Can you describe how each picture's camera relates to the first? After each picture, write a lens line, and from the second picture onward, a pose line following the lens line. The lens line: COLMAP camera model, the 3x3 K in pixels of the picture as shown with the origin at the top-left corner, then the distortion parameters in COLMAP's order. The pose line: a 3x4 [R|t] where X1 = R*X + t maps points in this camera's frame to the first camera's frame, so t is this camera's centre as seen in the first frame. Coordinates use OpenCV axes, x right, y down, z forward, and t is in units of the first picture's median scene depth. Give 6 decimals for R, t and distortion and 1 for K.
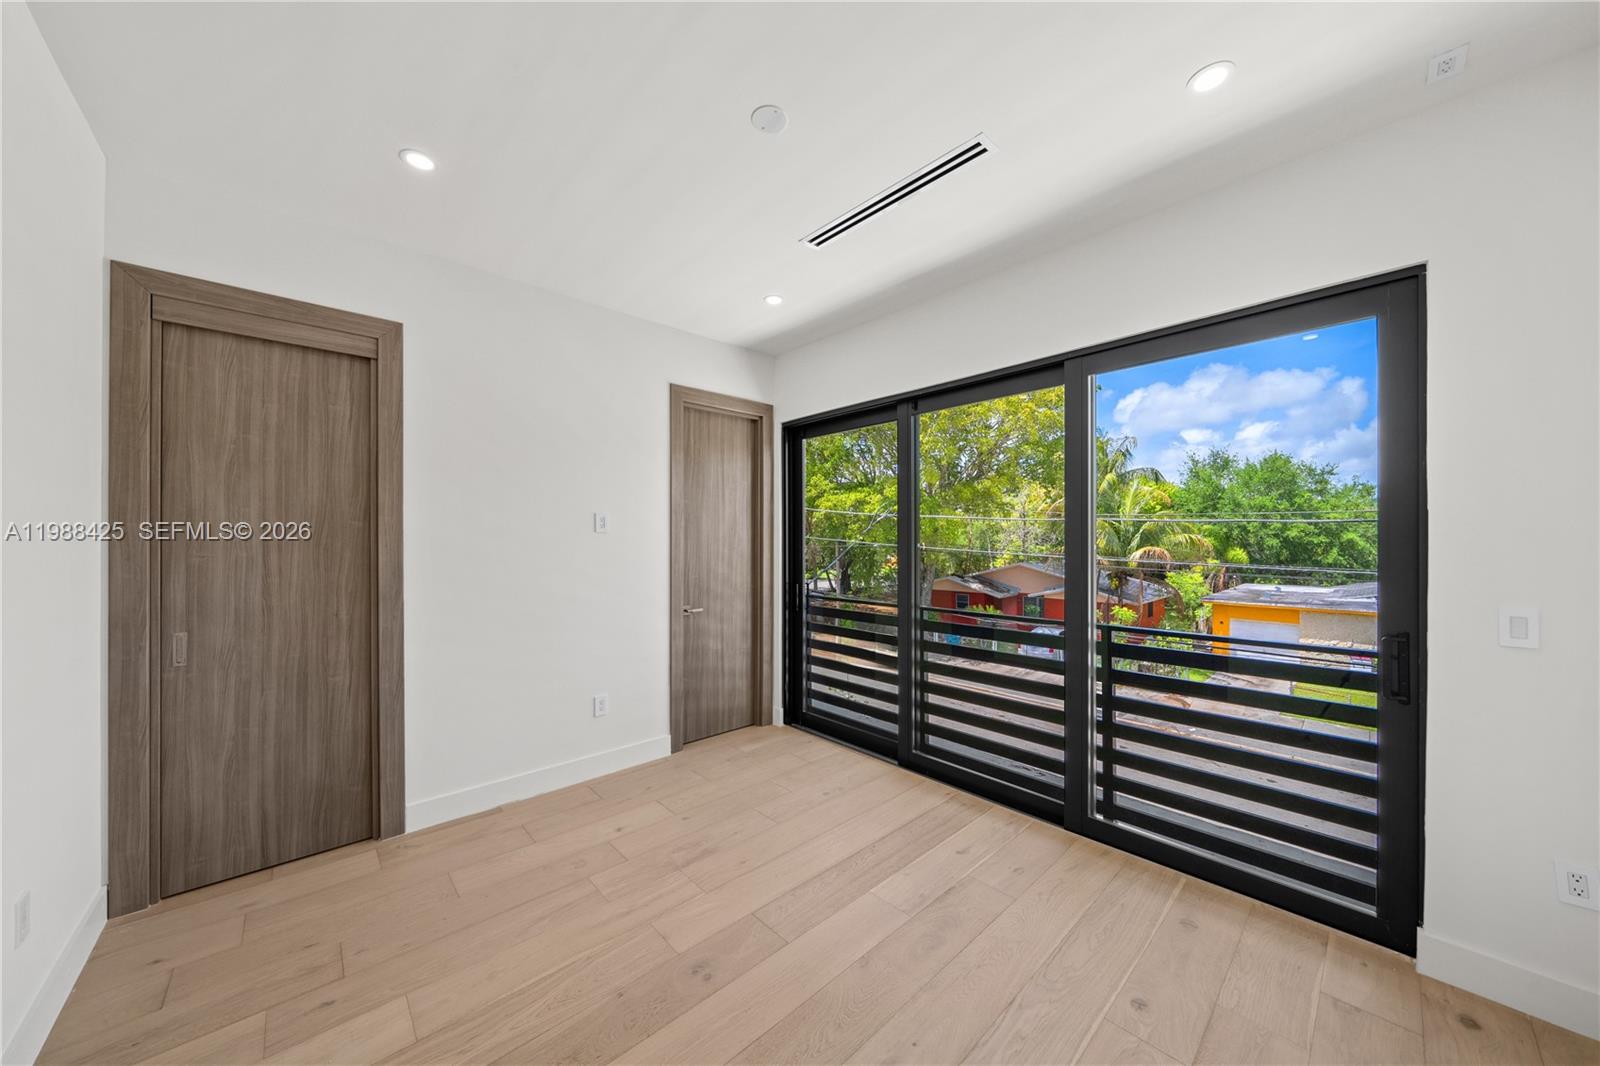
lens RADIAL K [[543.7, 0, 799.4], [0, 543.7, 536.3], [0, 0, 1]] dist [-0.004973, -0.000150]
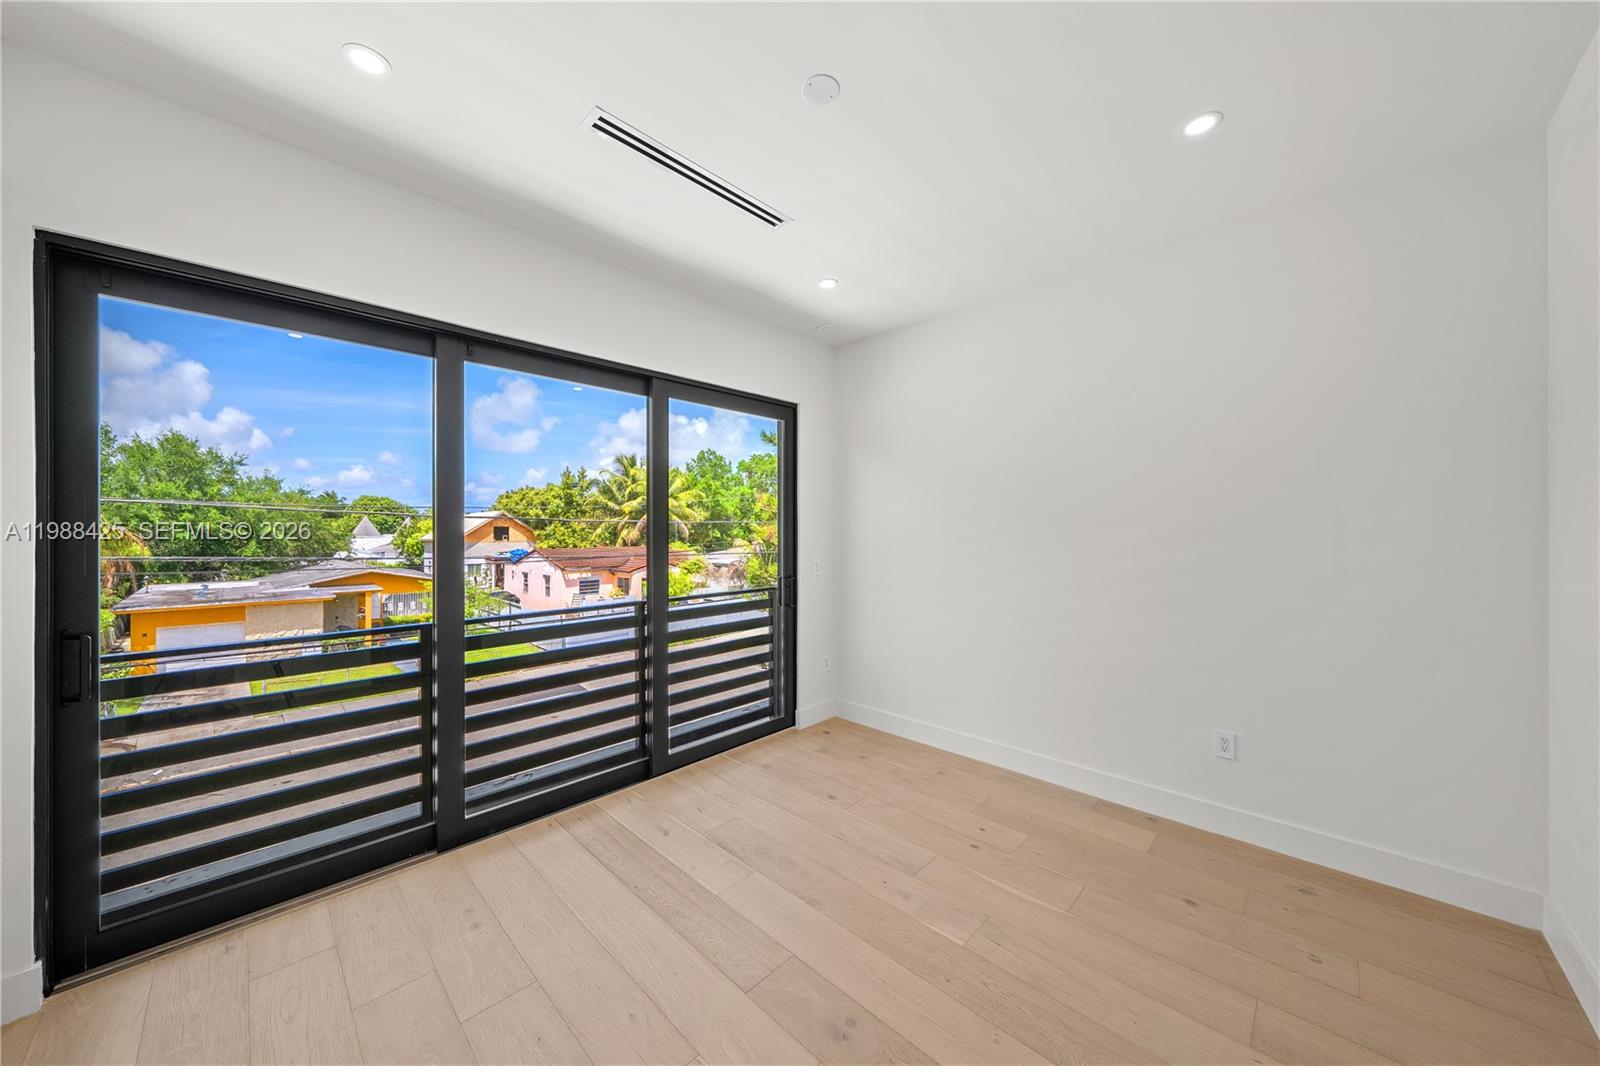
lens RADIAL K [[540.9, 0, 794.2], [0, 540.9, 532.7], [0, 0, 1]] dist [-0.002163, -0.000106]
pose [[-0.041666, -0.001480, 0.999131, -0.515002], [-0.005678, 0.999983, 0.001244, 0.005241], [-0.999115, -0.005621, -0.041673, 0.556666]]
